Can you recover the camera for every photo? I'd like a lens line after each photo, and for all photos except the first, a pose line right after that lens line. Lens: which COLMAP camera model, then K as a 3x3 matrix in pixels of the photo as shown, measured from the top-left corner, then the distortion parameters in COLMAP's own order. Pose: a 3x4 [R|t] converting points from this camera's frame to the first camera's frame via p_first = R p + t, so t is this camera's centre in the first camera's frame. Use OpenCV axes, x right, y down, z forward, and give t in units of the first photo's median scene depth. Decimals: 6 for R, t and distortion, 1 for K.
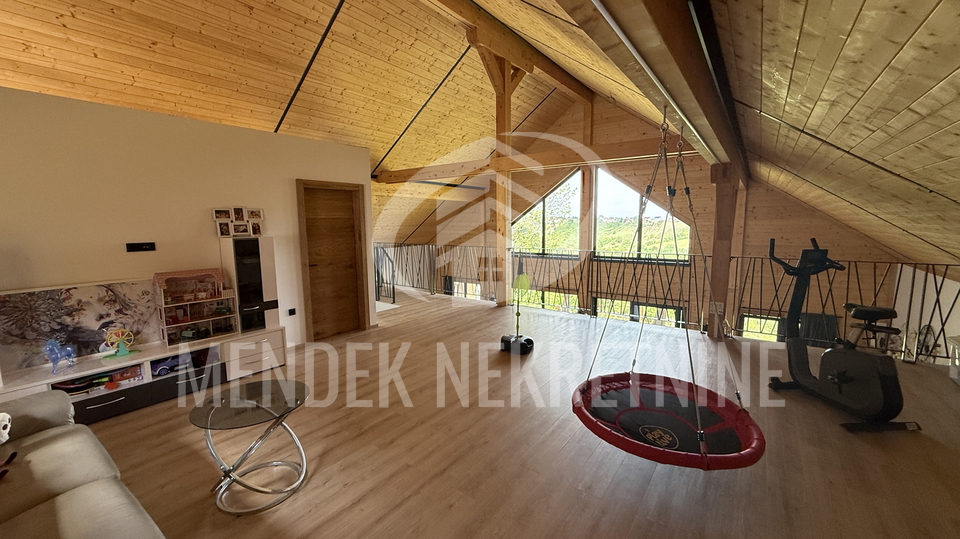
lens RADIAL K [[383.0, 0, 478.2], [0, 383.0, 269.3], [0, 0, 1]] dist [0.000291, -0.000090]
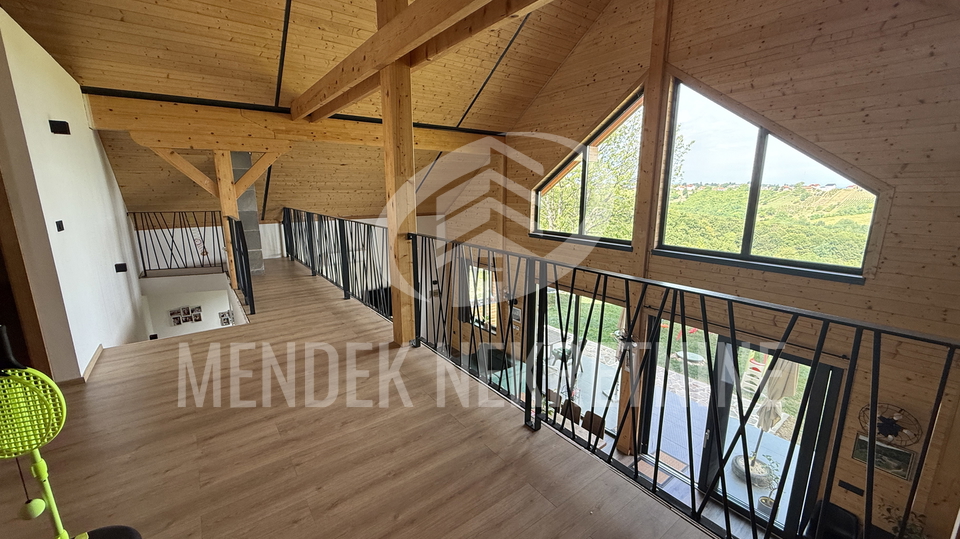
lens RADIAL K [[383.0, 0, 478.2], [0, 383.0, 269.3], [0, 0, 1]] dist [0.000291, -0.000090]
pose [[0.957021, 0.068981, -0.281695, 0.233076], [-0.044981, 0.994853, 0.090801, -0.045106], [0.286509, -0.074228, 0.955198, 0.423847]]
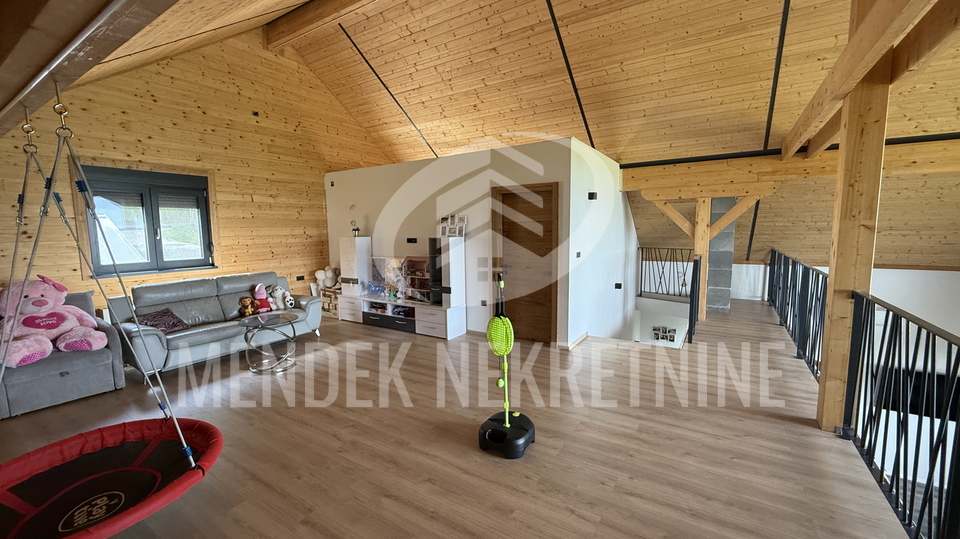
lens RADIAL K [[383.0, 0, 478.2], [0, 383.0, 269.3], [0, 0, 1]] dist [0.000291, -0.000090]
pose [[0.068010, 0.115088, -0.991024, 0.335258], [-0.116055, 0.987493, 0.106714, -0.057713], [0.990912, 0.107756, 0.080516, 0.453260]]
